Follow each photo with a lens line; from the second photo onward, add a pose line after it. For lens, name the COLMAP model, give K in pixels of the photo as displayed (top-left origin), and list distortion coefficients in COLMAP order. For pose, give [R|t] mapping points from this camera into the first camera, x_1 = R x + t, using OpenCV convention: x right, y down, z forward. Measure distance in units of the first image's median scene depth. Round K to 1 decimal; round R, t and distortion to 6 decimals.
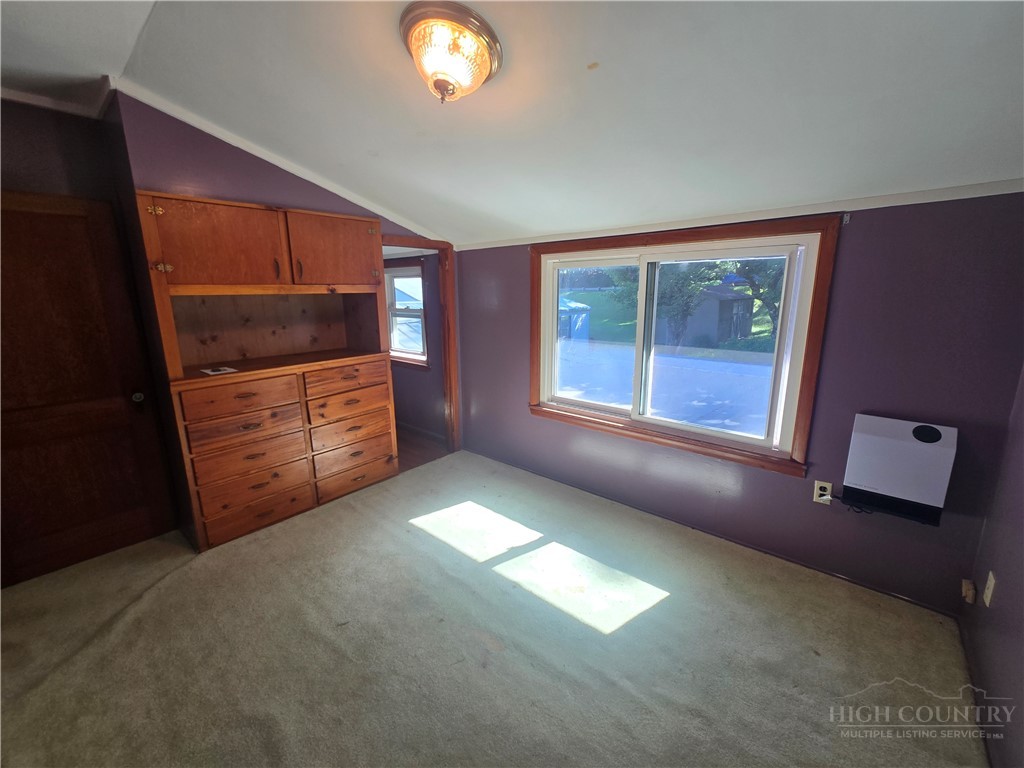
lens RADIAL K [[416.0, 0, 517.8], [0, 416.0, 384.1], [0, 0, 1]] dist [-0.002729, -0.000477]
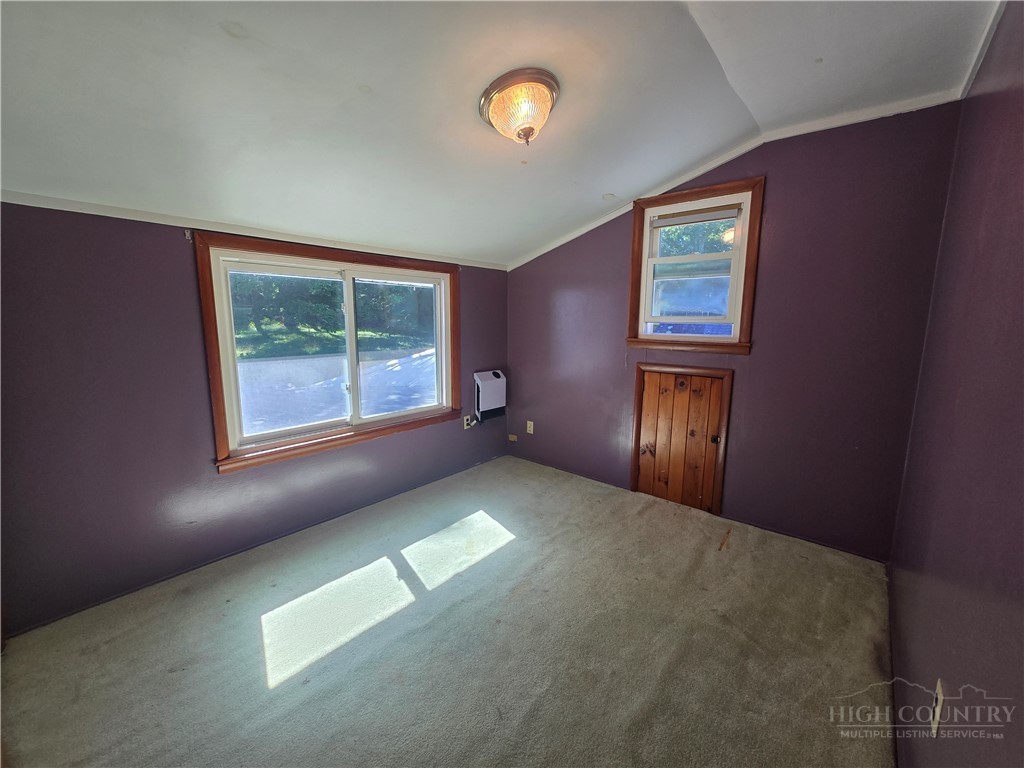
lens RADIAL K [[416.0, 0, 518.0], [0, 416.0, 383.1], [0, 0, 1]] dist [-0.002729, -0.000477]
pose [[-0.016800, -0.153951, 0.987936, -0.902363], [0.195563, 0.968485, 0.154246, -0.117997], [-0.980547, 0.195795, 0.013837, 0.673613]]
